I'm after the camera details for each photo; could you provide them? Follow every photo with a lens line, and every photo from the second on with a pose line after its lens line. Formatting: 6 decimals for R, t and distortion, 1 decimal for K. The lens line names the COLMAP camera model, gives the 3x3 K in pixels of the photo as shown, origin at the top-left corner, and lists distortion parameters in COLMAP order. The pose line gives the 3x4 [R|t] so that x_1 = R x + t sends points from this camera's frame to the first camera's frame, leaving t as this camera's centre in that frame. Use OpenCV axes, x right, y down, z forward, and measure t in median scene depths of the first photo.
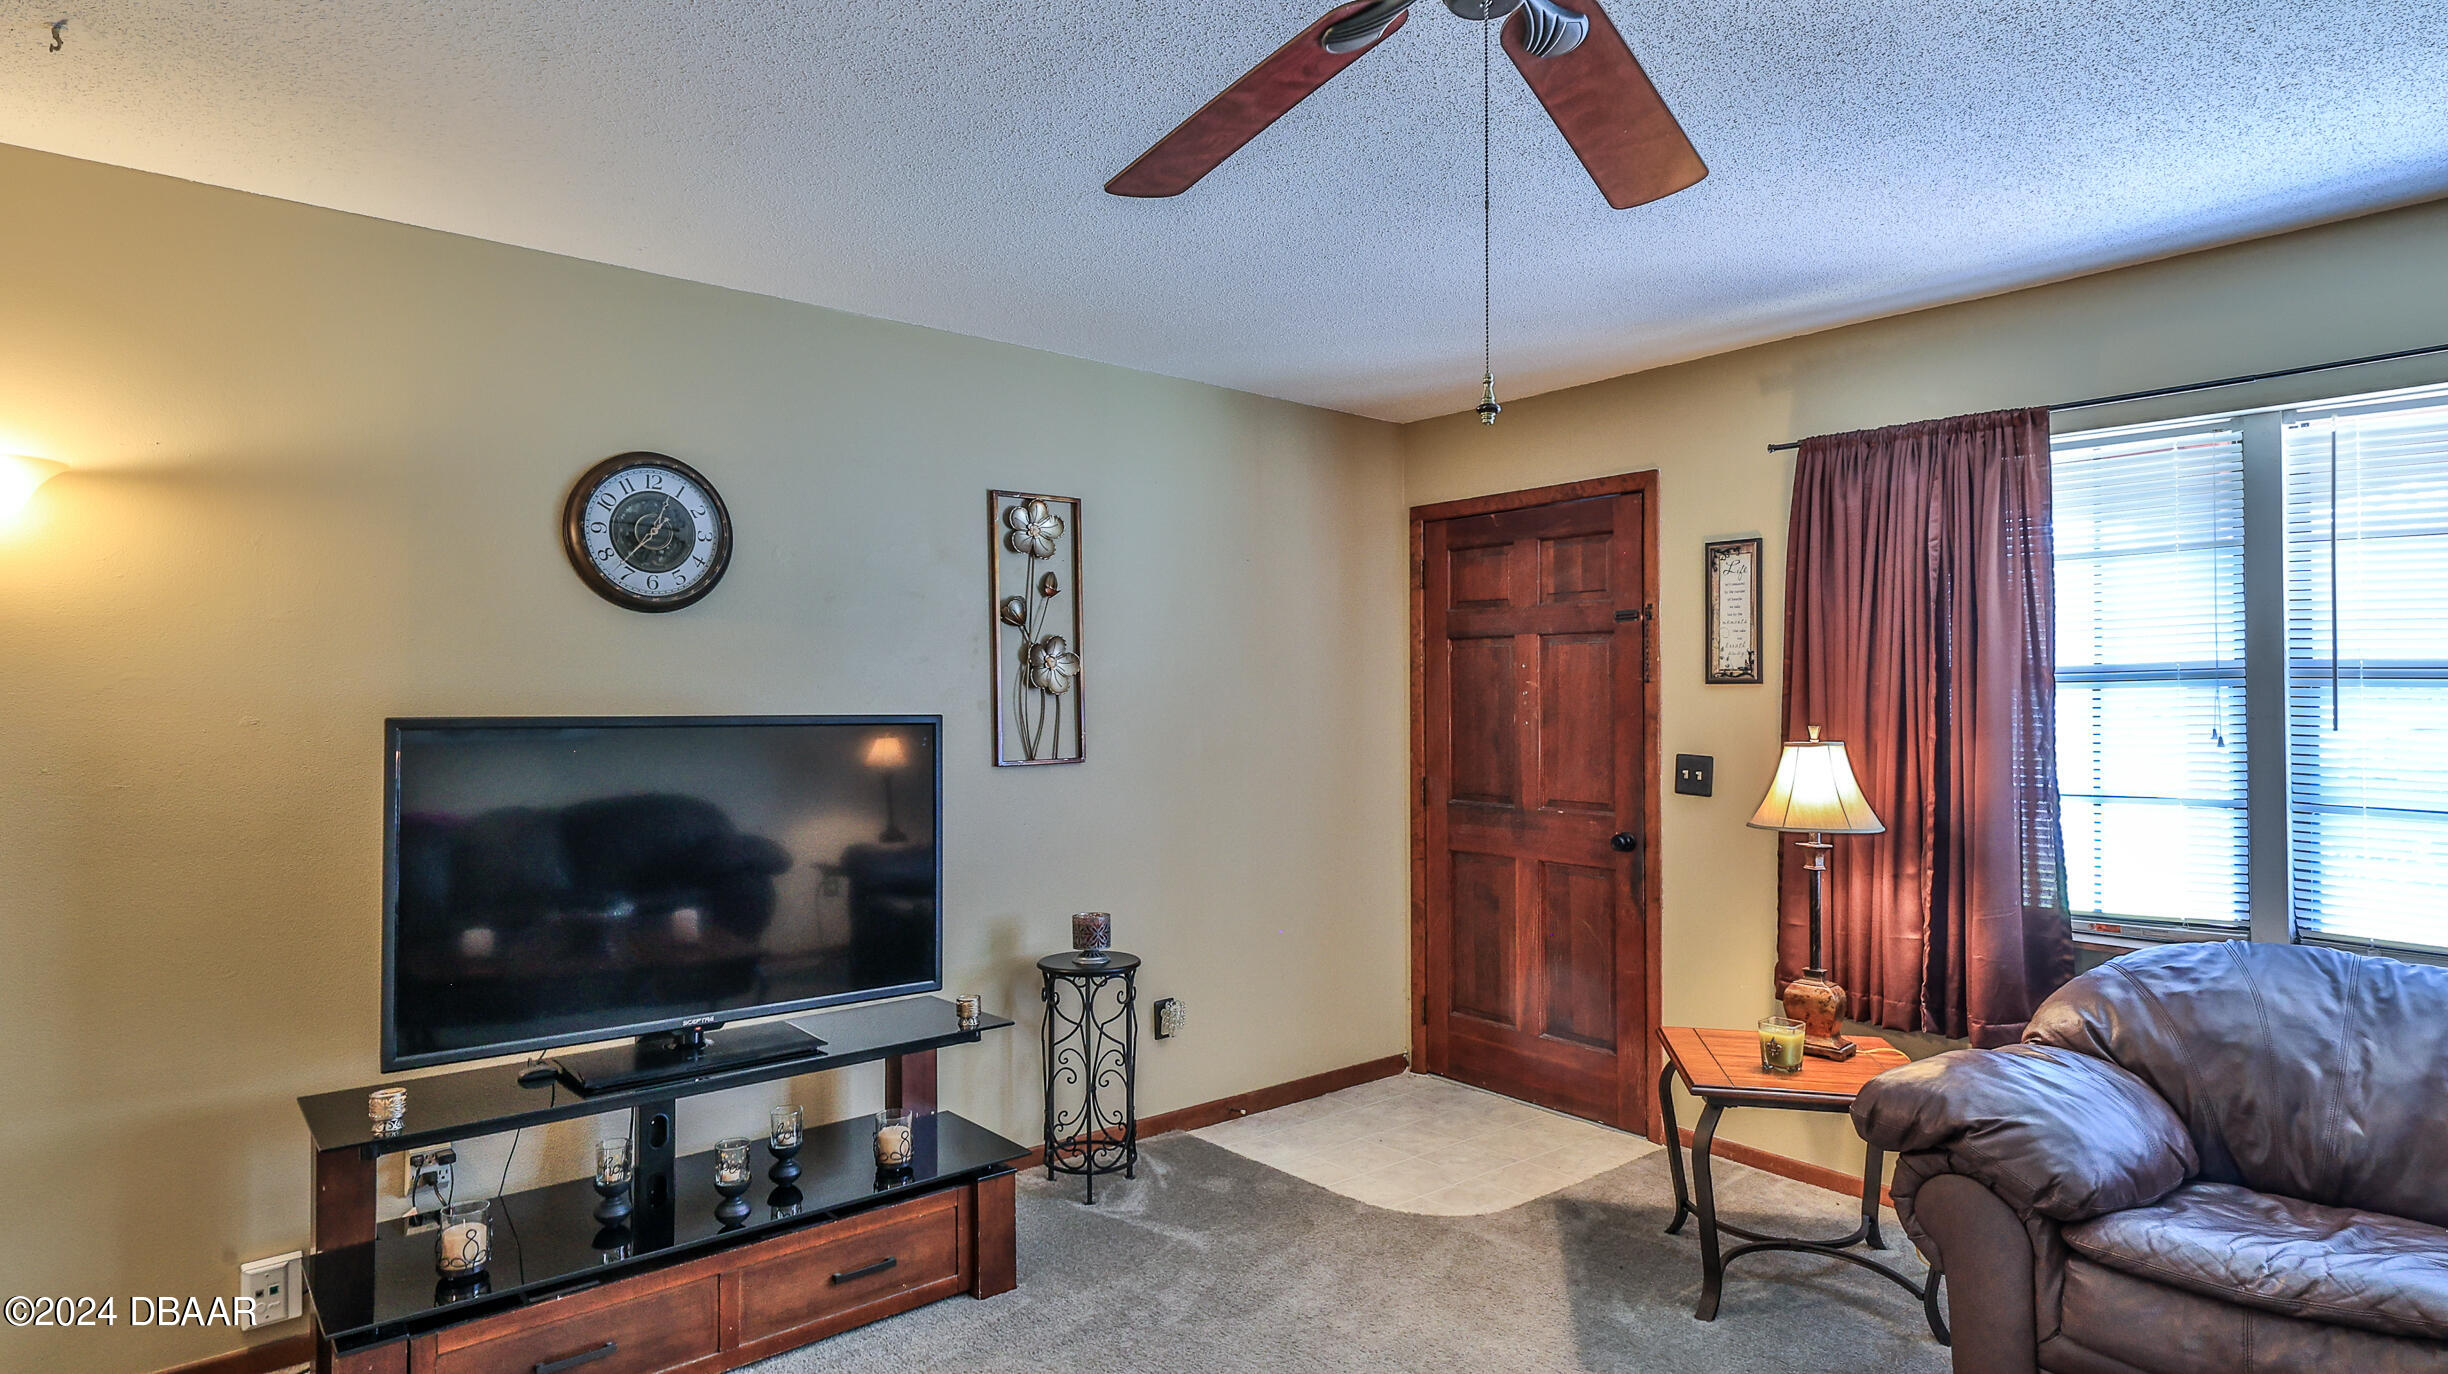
lens RADIAL K [[1295.8, 0, 1223.9], [0, 1295.8, 680.2], [0, 0, 1]] dist [-0.003293, 0.001148]
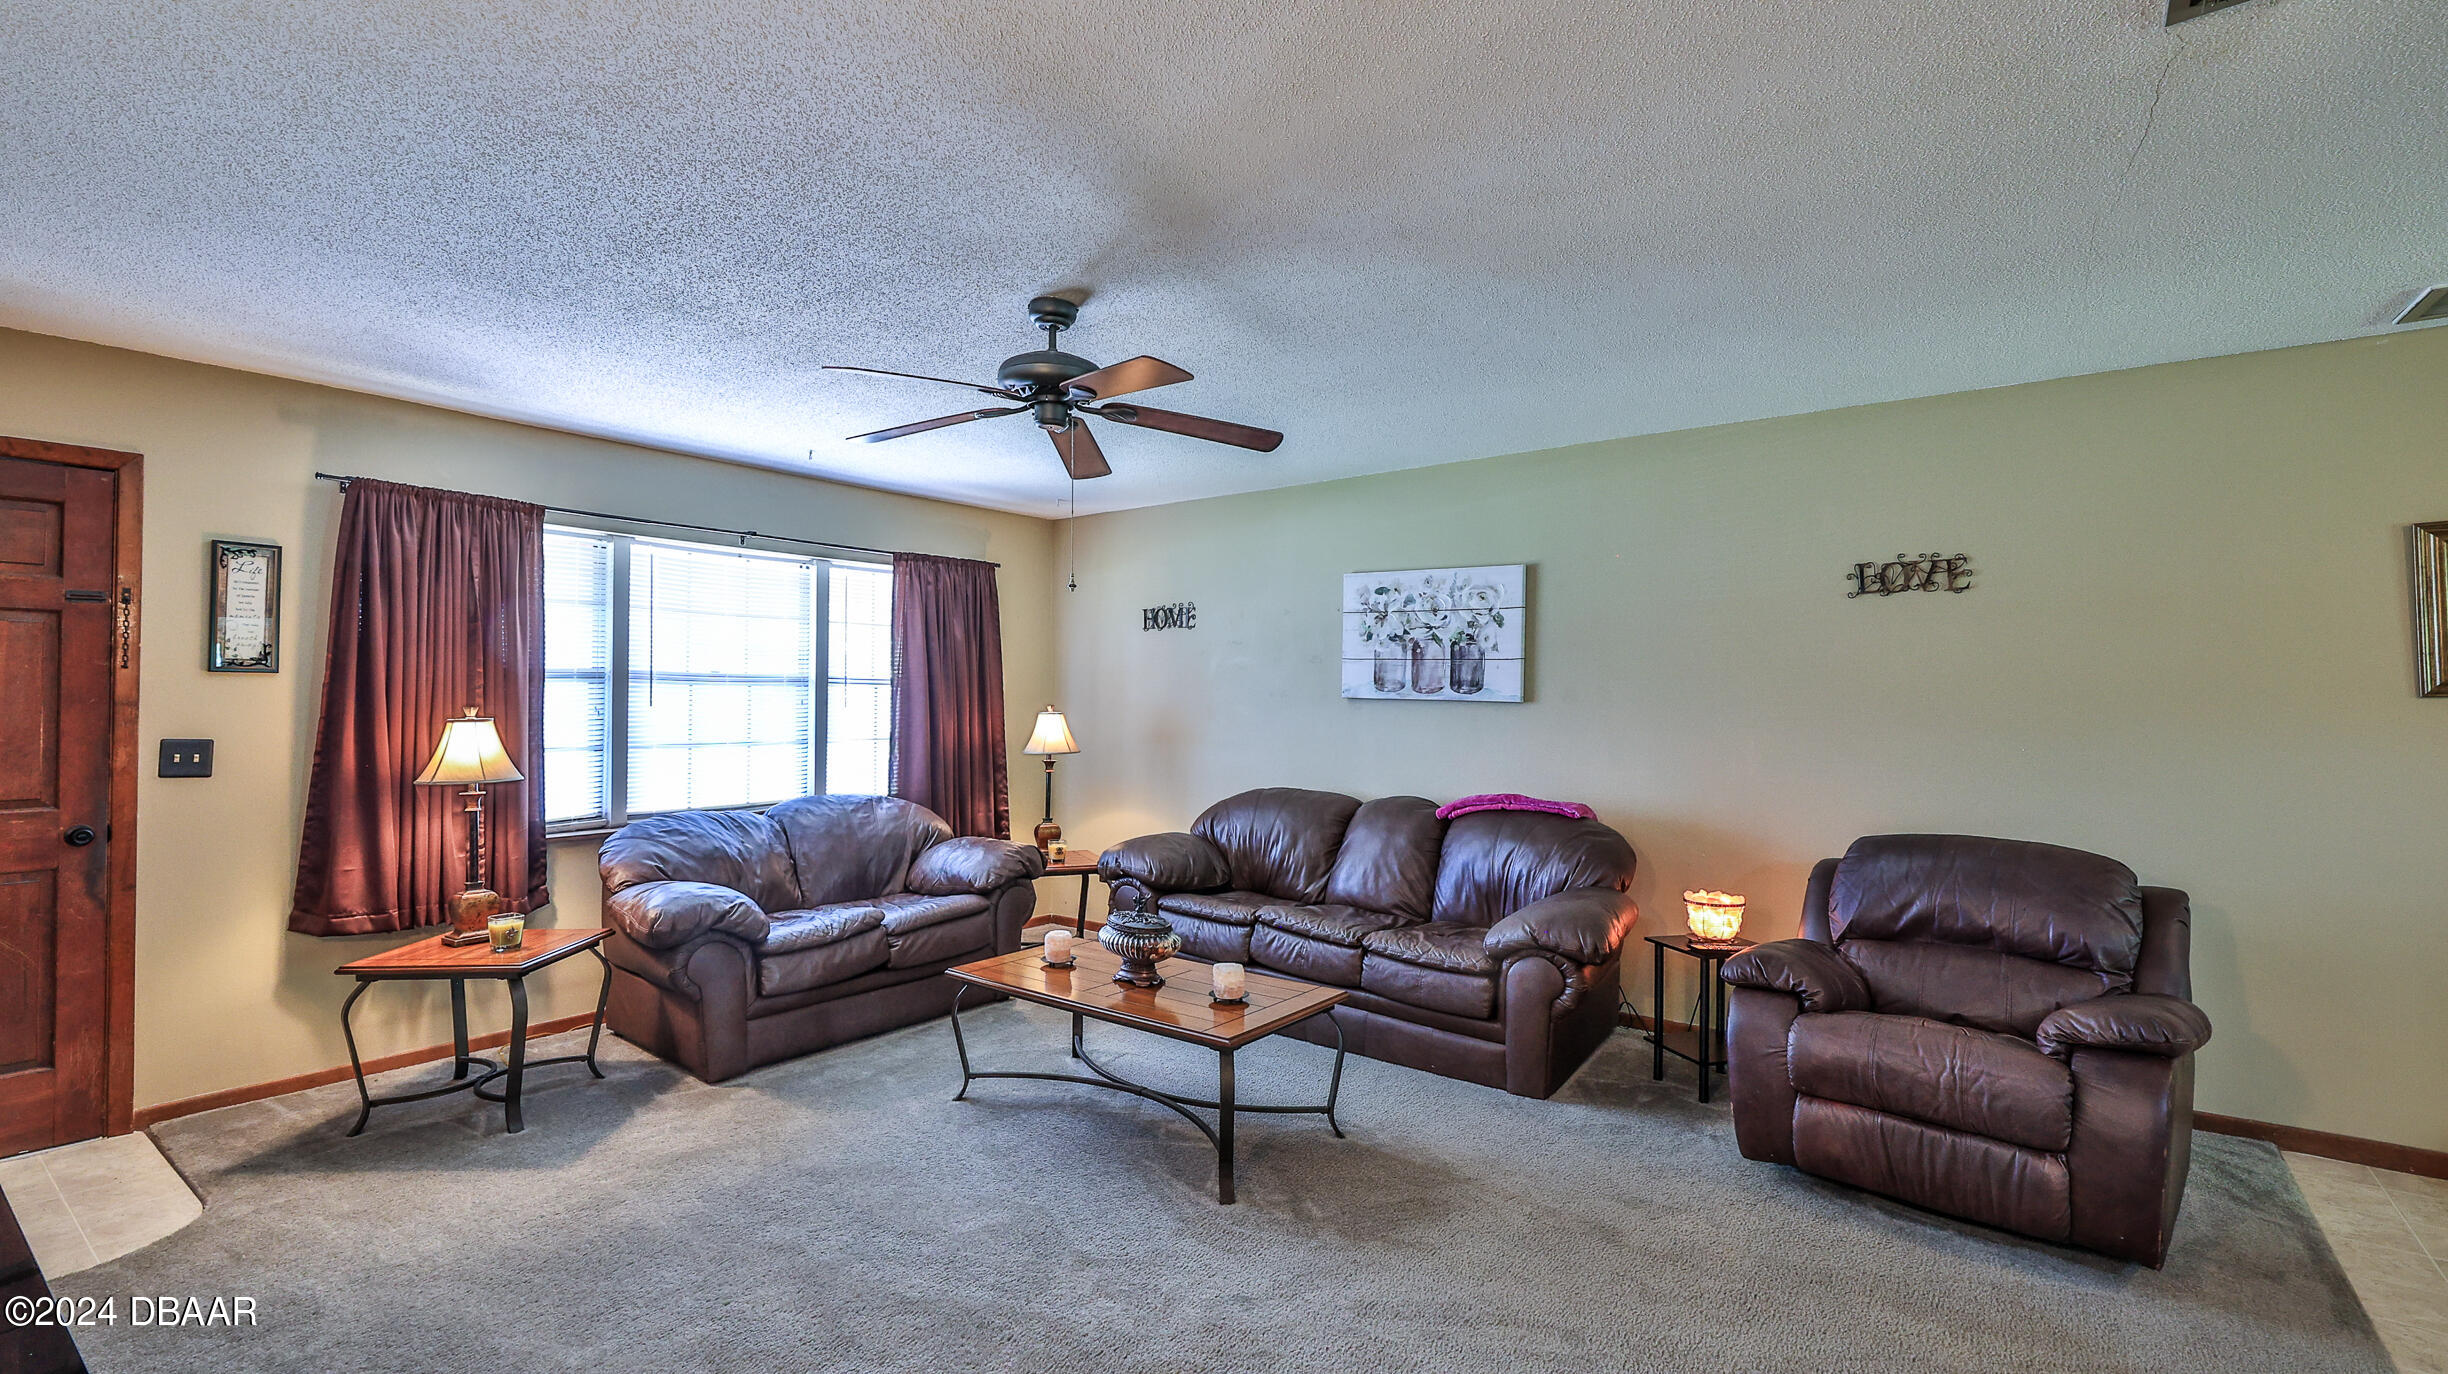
lens RADIAL K [[1085.1, 0, 1226.4], [0, 1085.1, 689.8], [0, 0, 1]] dist [0.004878, -0.000238]
pose [[-0.229259, 0.007651, 0.973335, -0.719355], [-0.019333, 0.999736, -0.012412, 0.013162], [-0.973173, -0.021663, -0.229051, 0.404380]]
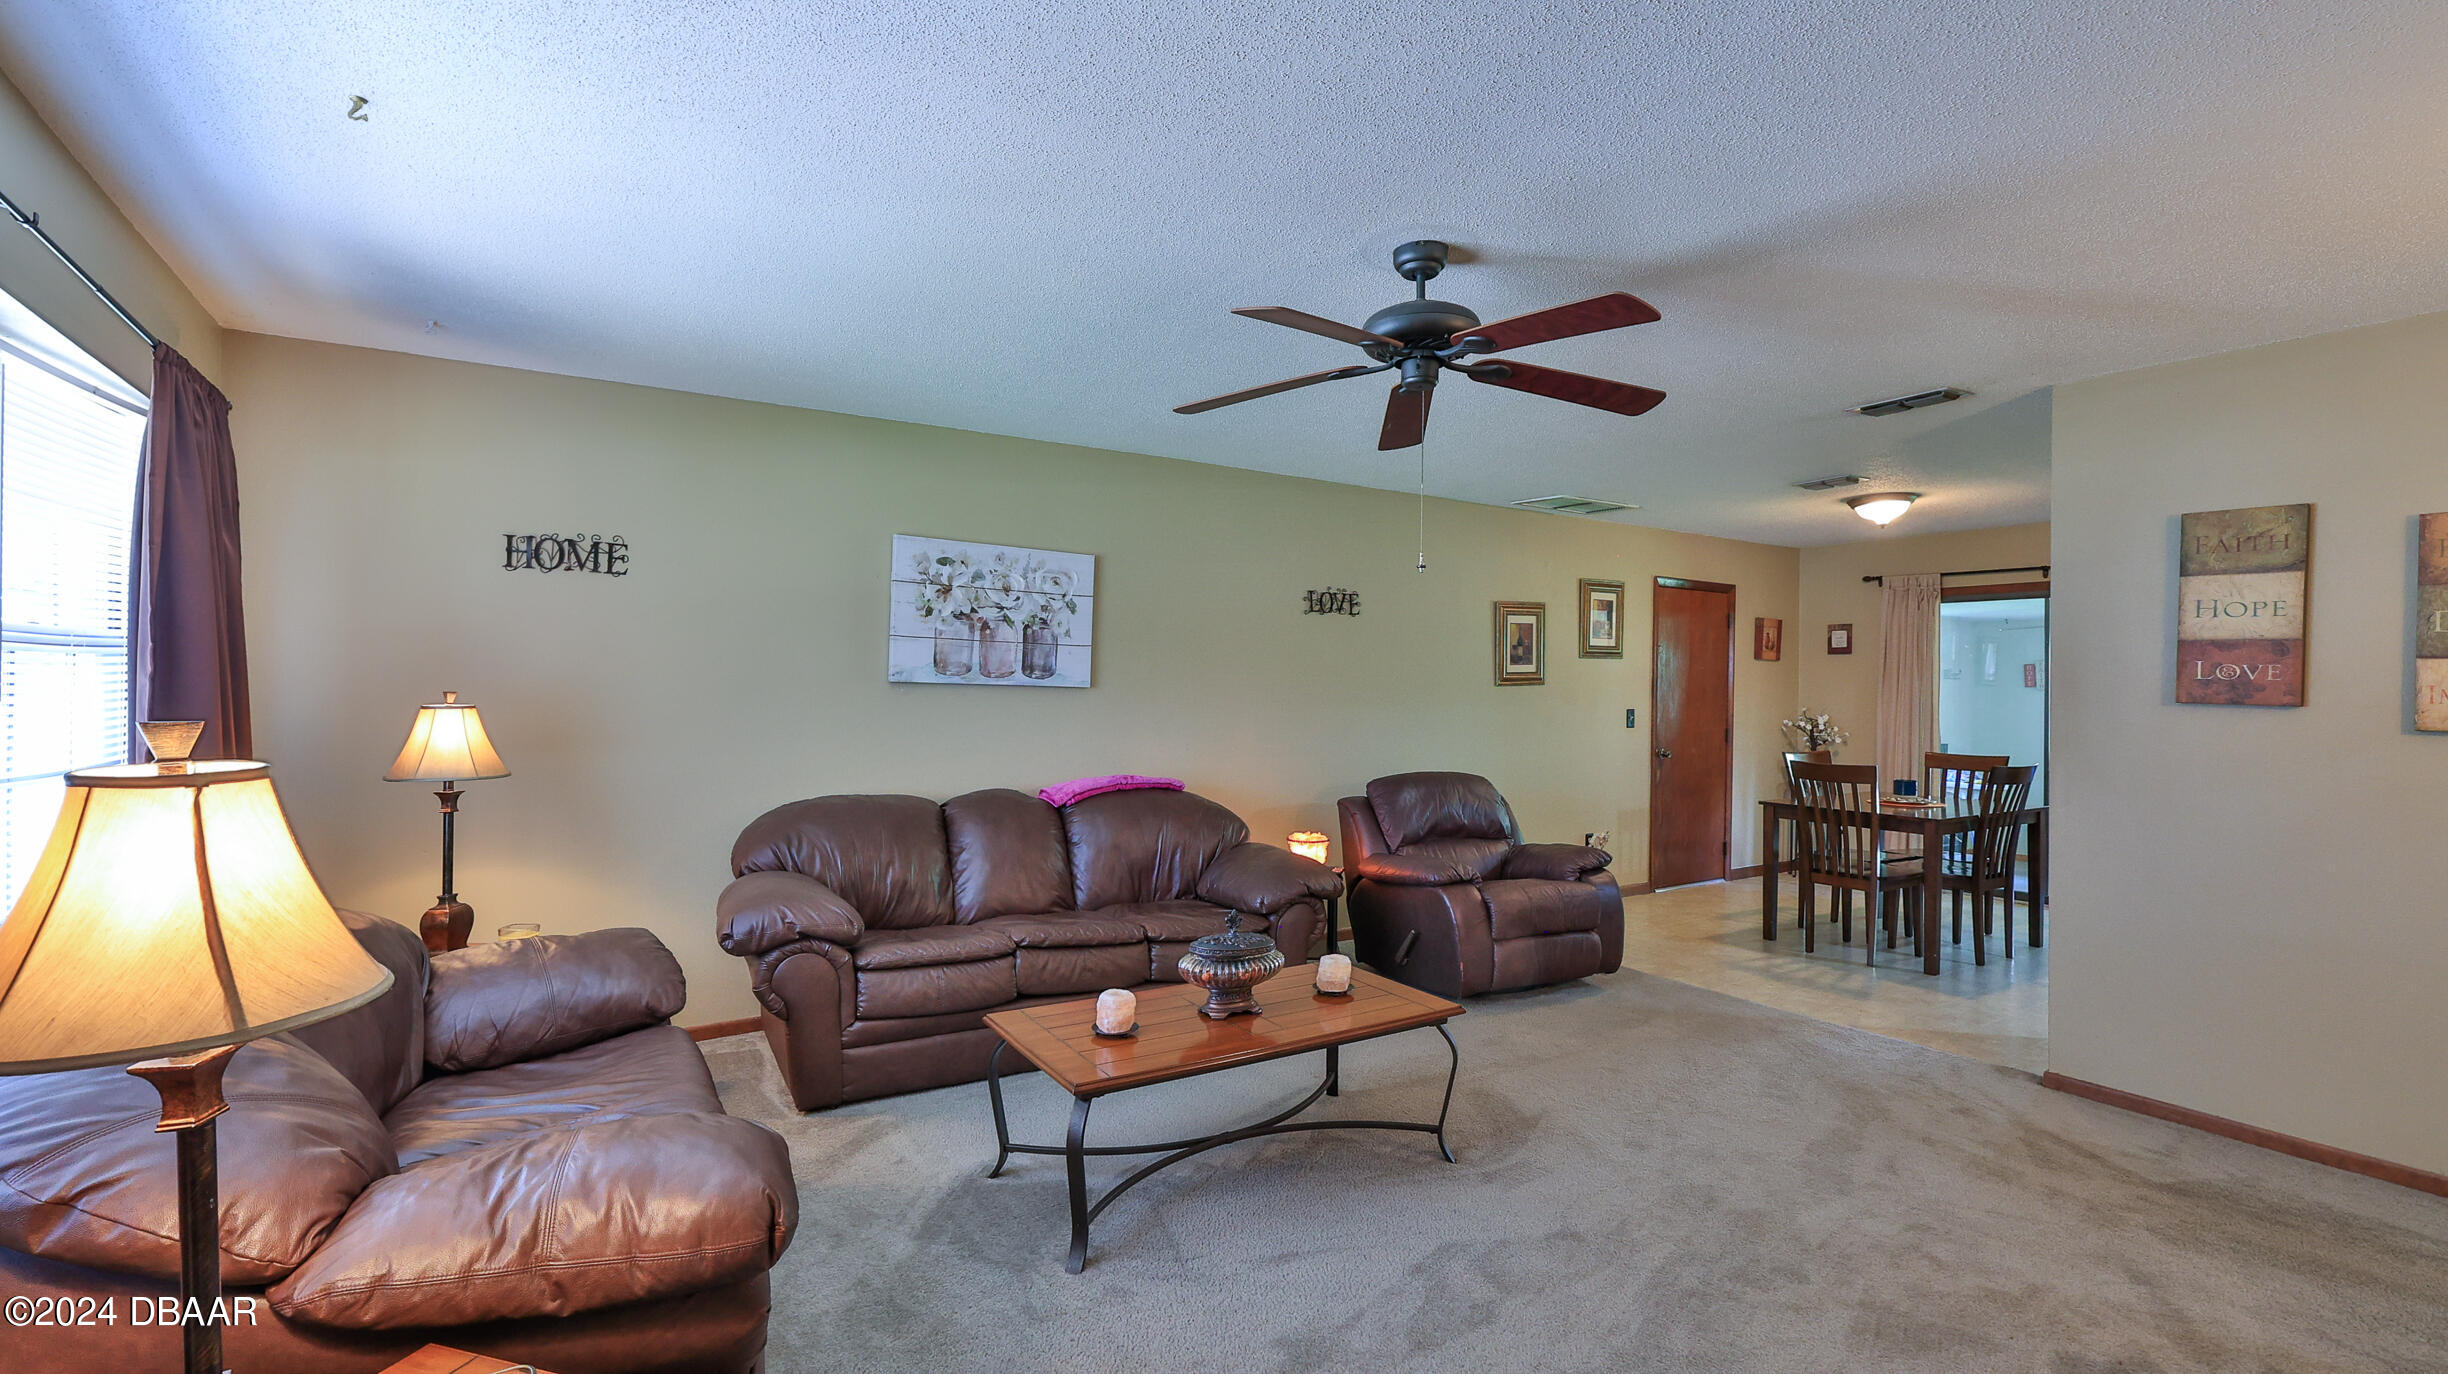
lens RADIAL K [[1085.1, 0, 1221.6], [0, 1085.1, 687.7], [0, 0, 1]] dist [0.004878, -0.000238]
pose [[-0.993427, -0.009312, 0.114089, 0.116524], [-0.010959, 0.999844, -0.013818, 0.021847], [-0.113943, -0.014978, -0.993374, 1.063468]]
